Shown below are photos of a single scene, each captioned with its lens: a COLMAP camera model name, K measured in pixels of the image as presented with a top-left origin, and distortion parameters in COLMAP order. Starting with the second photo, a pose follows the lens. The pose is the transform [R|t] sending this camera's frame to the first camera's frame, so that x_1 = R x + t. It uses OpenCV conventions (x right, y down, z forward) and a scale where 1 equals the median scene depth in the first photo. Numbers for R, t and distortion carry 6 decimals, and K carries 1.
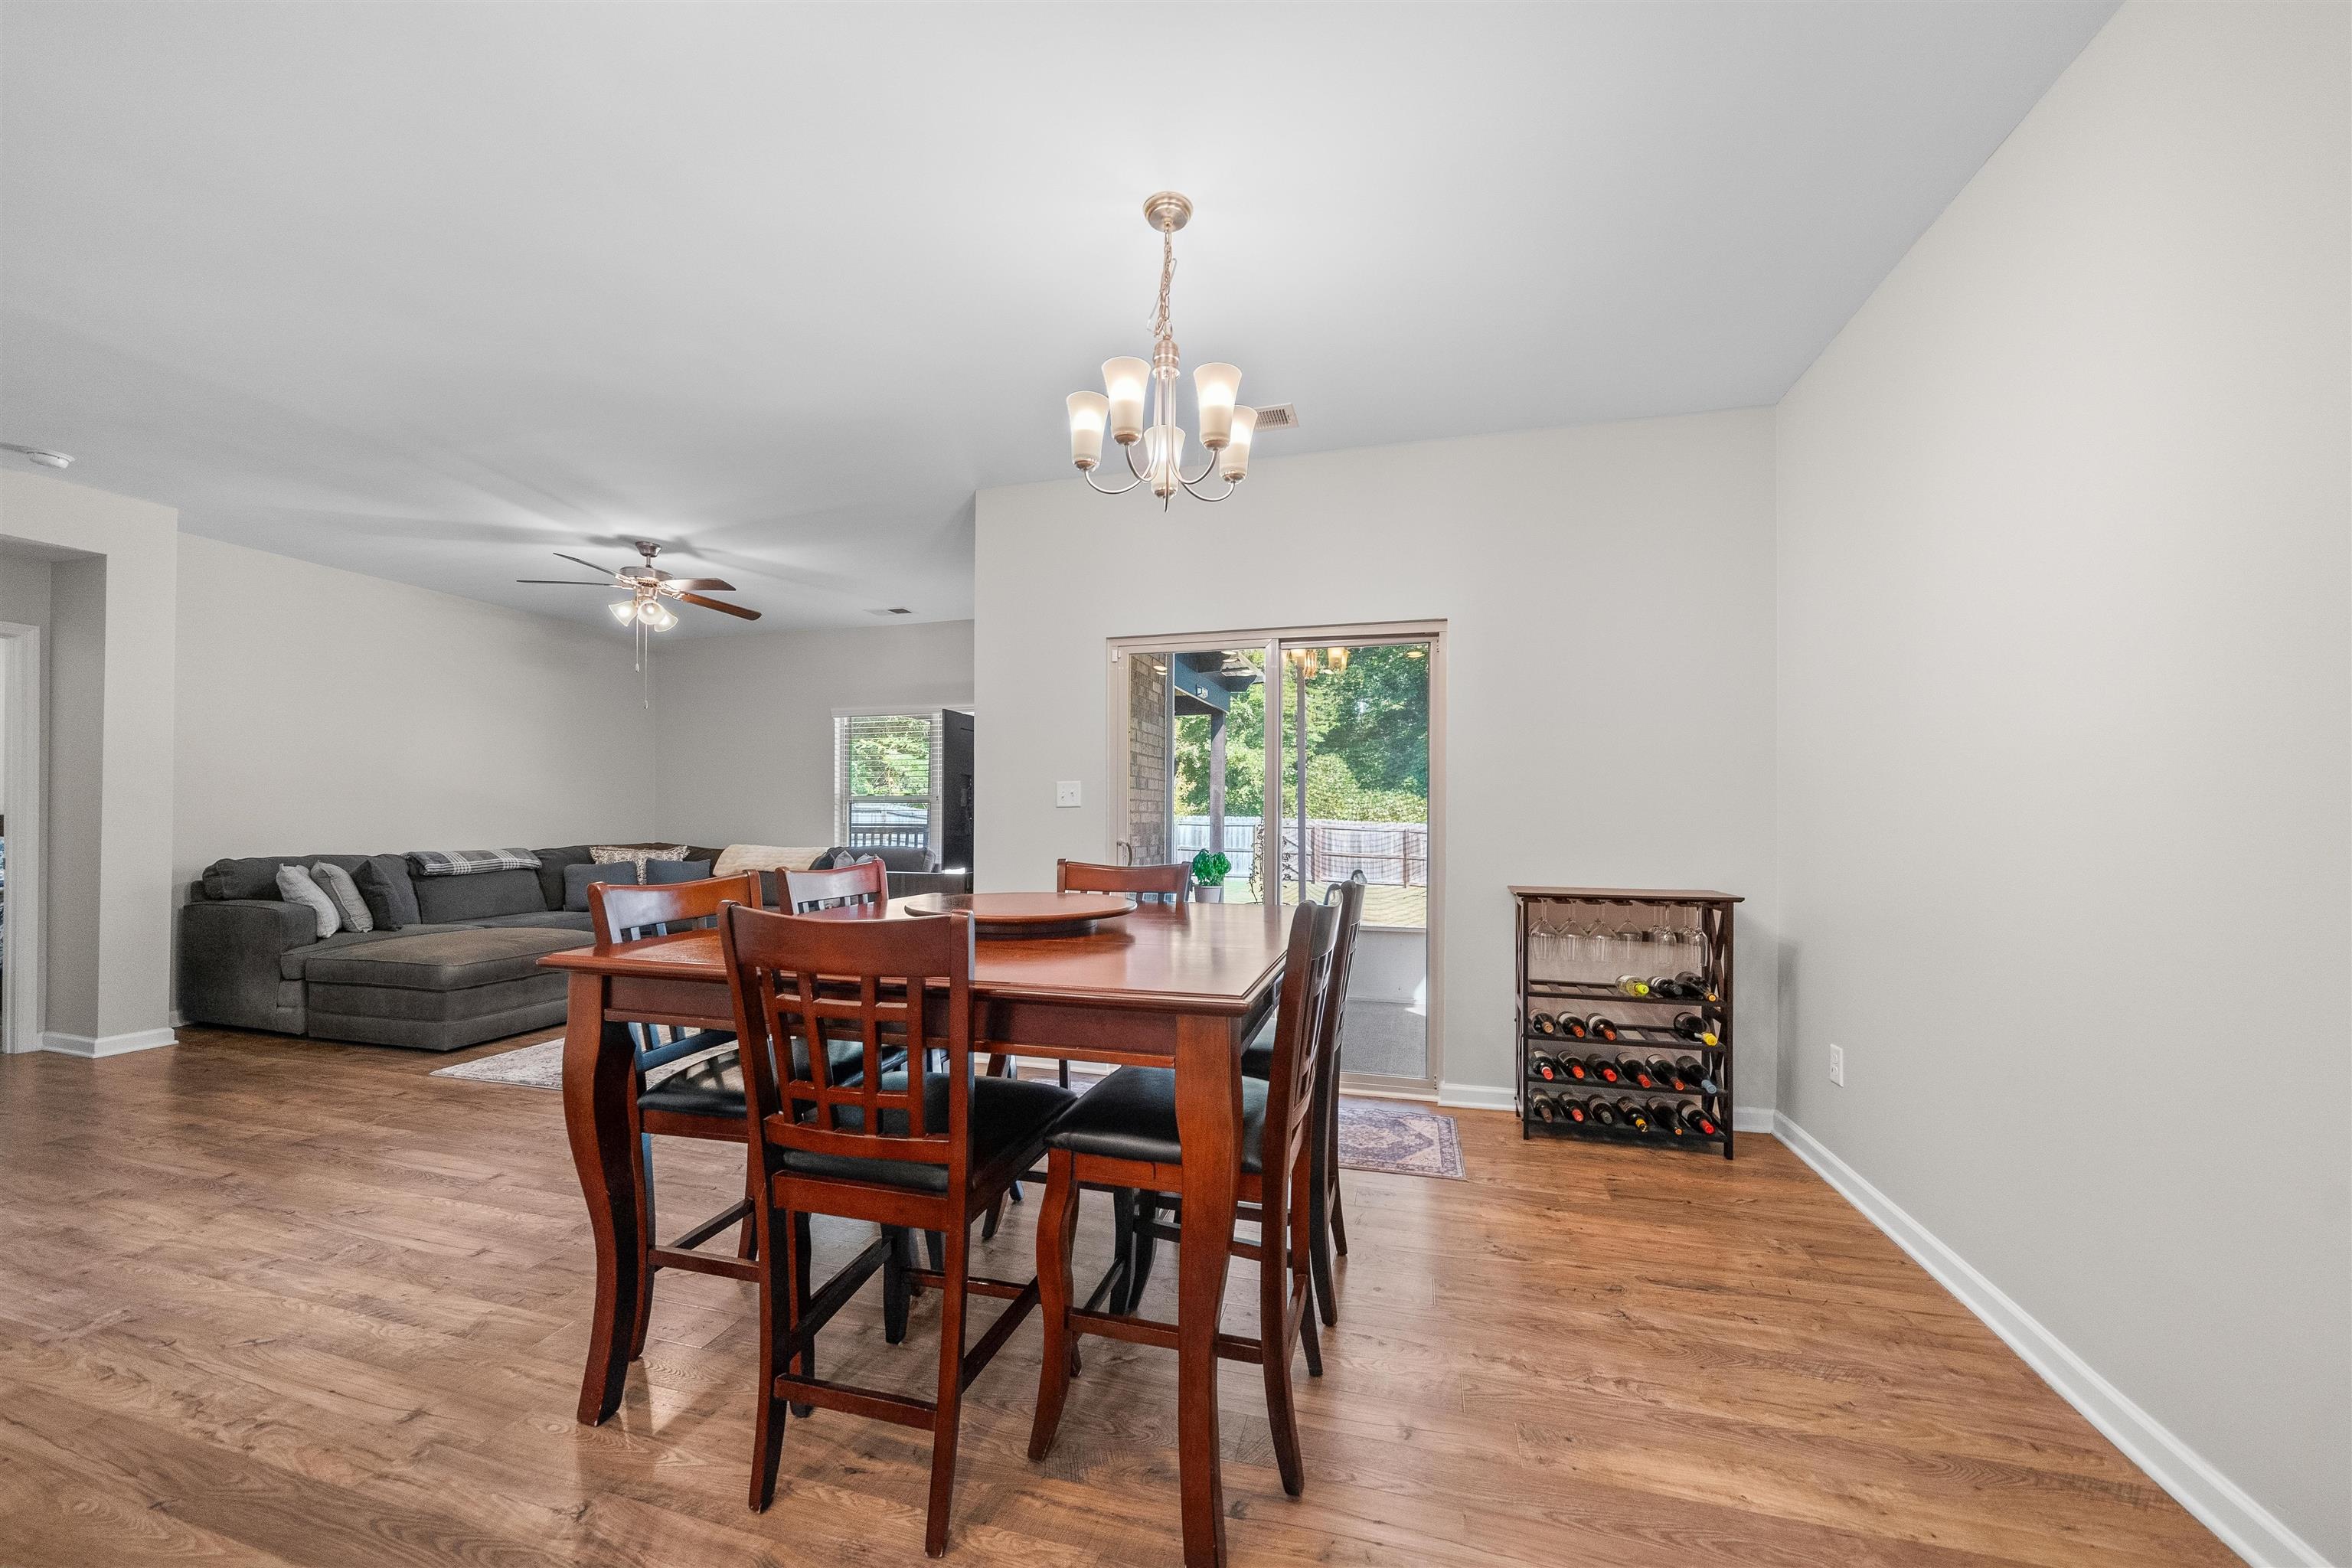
lens RADIAL K [[862.8, 0, 1181.5], [0, 862.8, 819.5], [0, 0, 1]] dist [-0.000873, -0.000129]
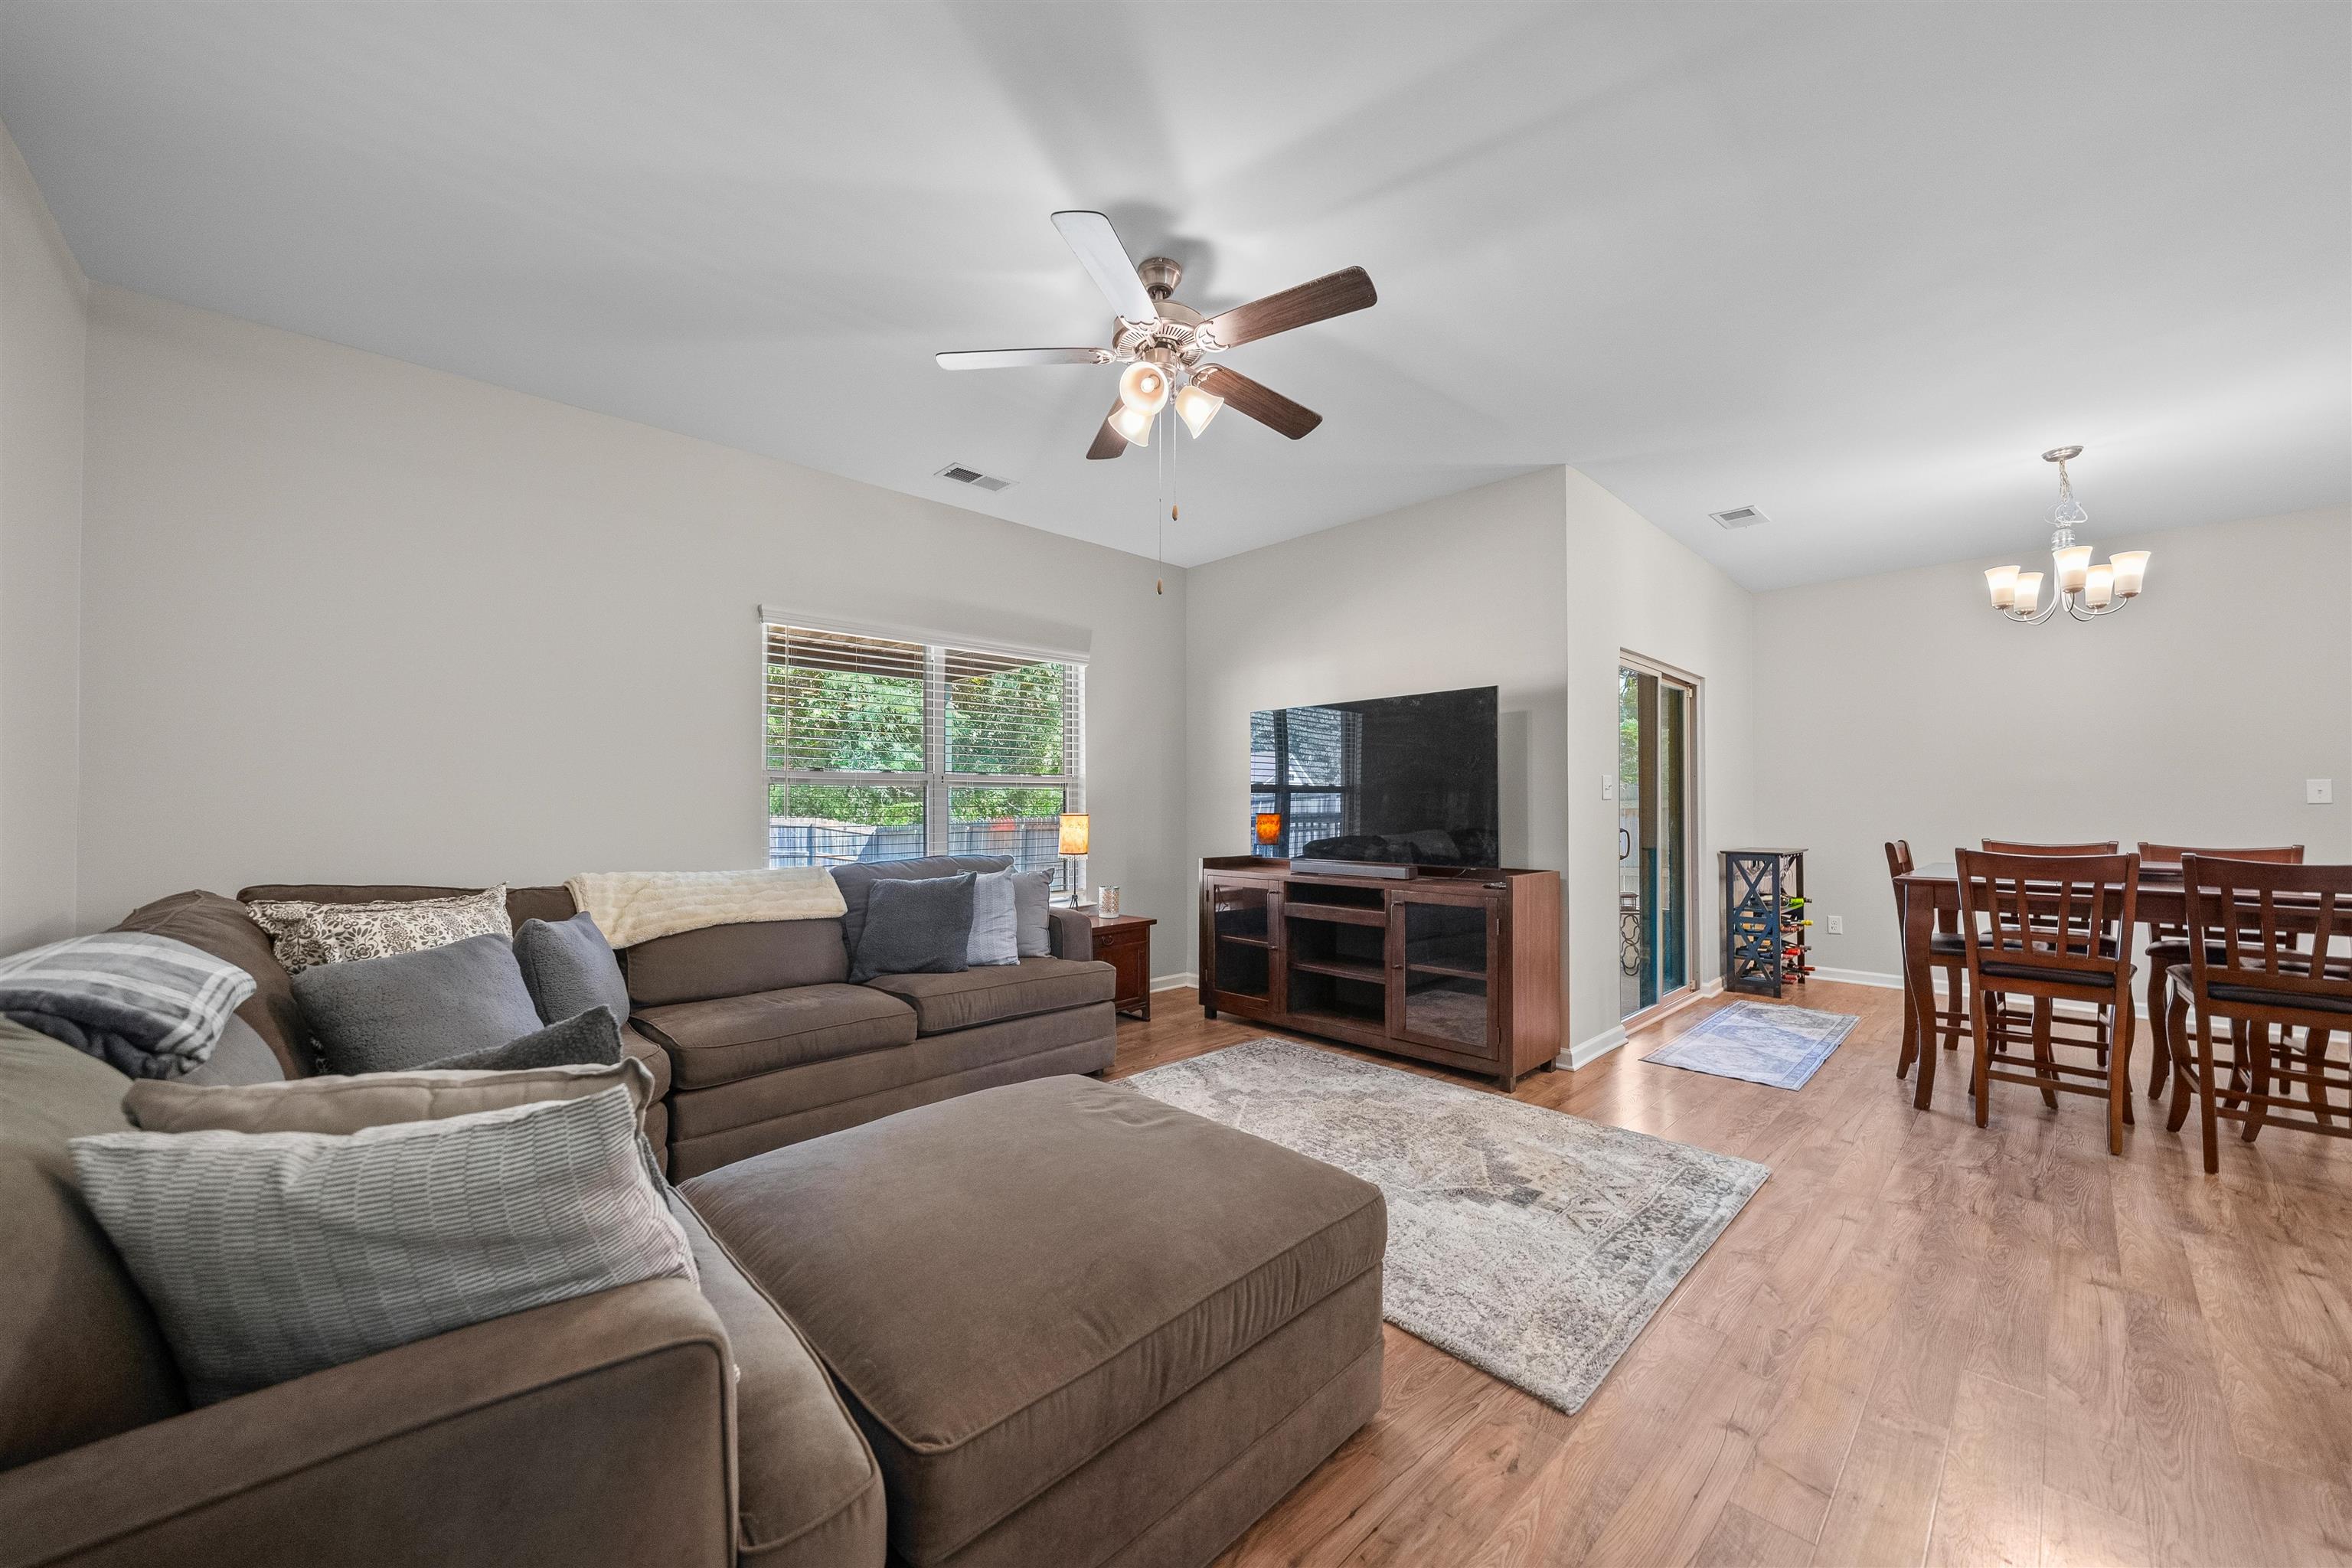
lens RADIAL K [[855.7, 0, 1181.1], [0, 855.7, 805.6], [0, 0, 1]] dist [-0.009354, -0.000023]
pose [[0.501407, -0.001458, 0.865210, -1.650117], [0.002200, 0.999997, 0.000411, -0.012132], [-0.865208, 0.001697, 0.501409, 1.164377]]
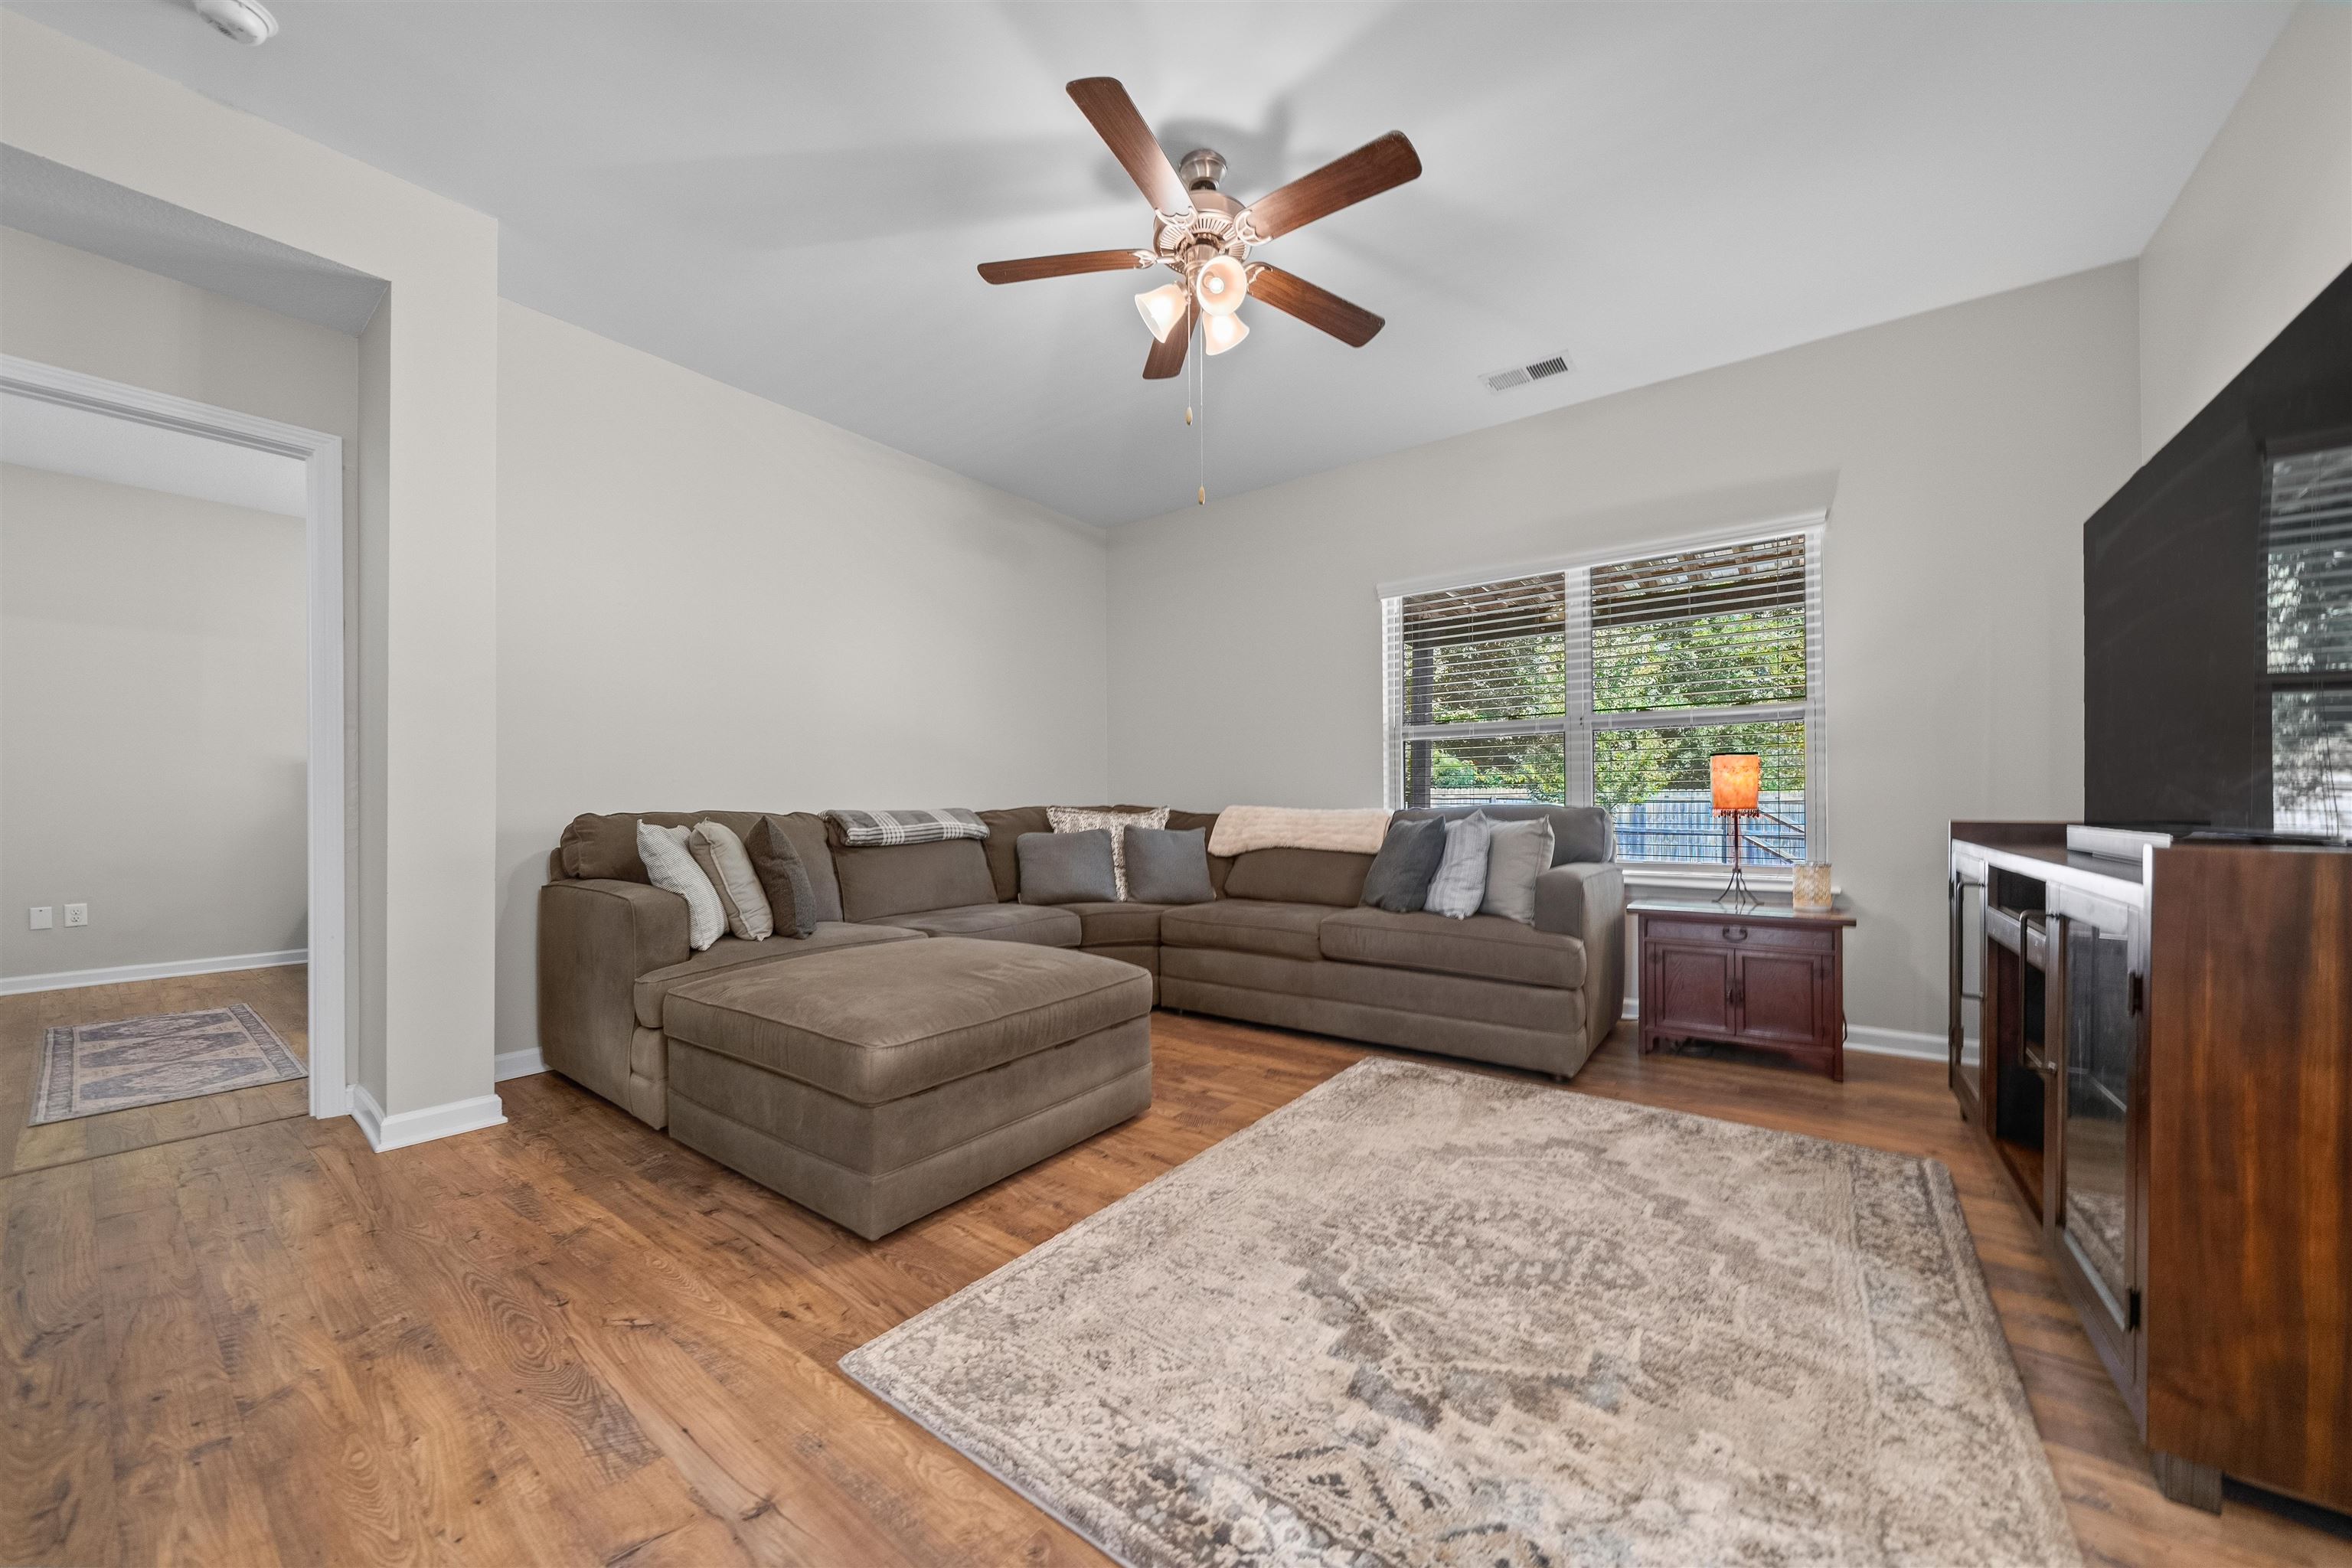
lens RADIAL K [[862.8, 0, 1181.5], [0, 862.8, 819.5], [0, 0, 1]] dist [-0.000873, -0.000129]
pose [[0.933292, 0.001162, -0.359117, -0.715995], [0.005459, 0.999833, 0.017424, 0.061620], [0.359078, -0.018222, 0.933130, 0.847323]]
